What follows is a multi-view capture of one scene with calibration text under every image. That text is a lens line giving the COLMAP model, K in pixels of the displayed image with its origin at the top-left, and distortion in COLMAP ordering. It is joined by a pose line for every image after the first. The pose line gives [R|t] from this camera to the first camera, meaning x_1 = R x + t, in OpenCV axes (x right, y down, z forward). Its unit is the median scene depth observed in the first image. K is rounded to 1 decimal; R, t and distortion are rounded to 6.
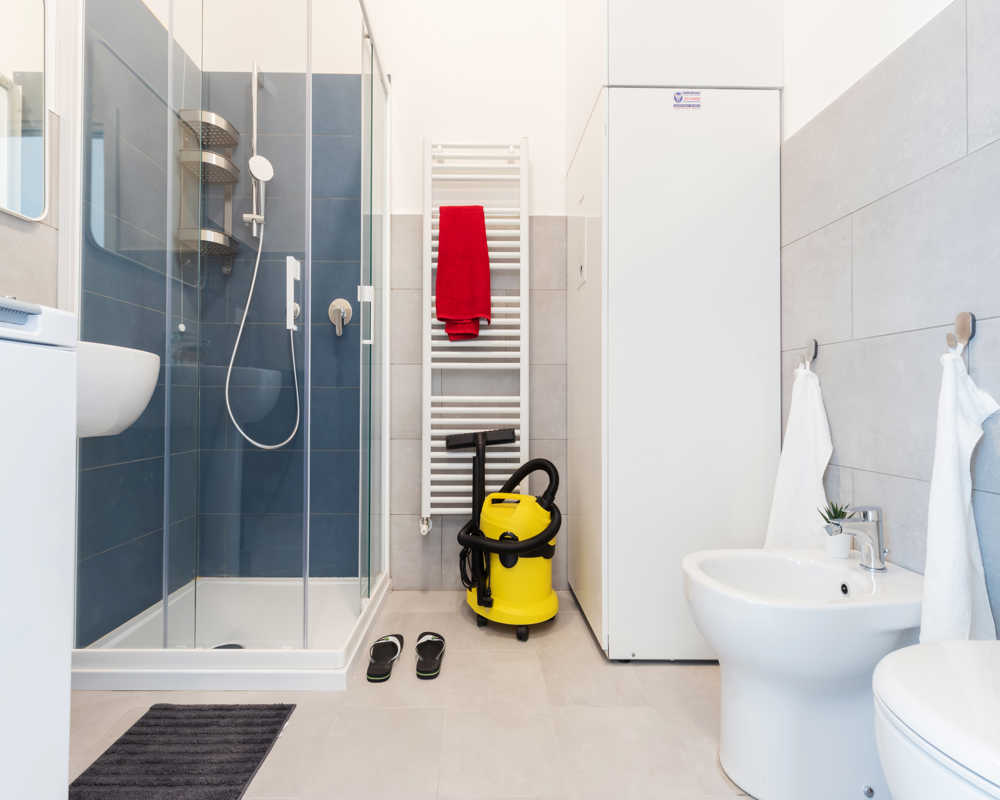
lens RADIAL K [[460.5, 0, 506.9], [0, 460.5, 411.7], [0, 0, 1]] dist [-0.000836, -0.000386]
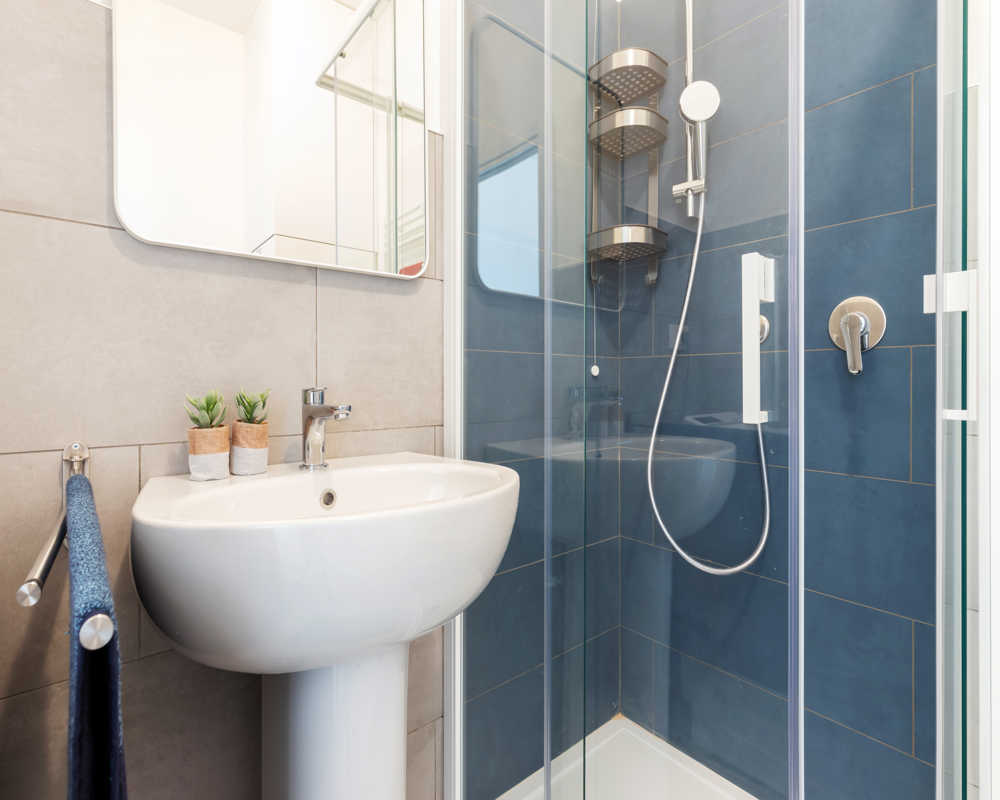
lens RADIAL K [[515.1, 0, 475.1], [0, 515.1, 371.1], [0, 0, 1]] dist [0.003298, 0.000104]
pose [[0.596220, -0.018307, -0.802612, -0.176298], [-0.012367, 0.999412, -0.031982, -0.153080], [0.802726, 0.028995, 0.595643, 0.375178]]
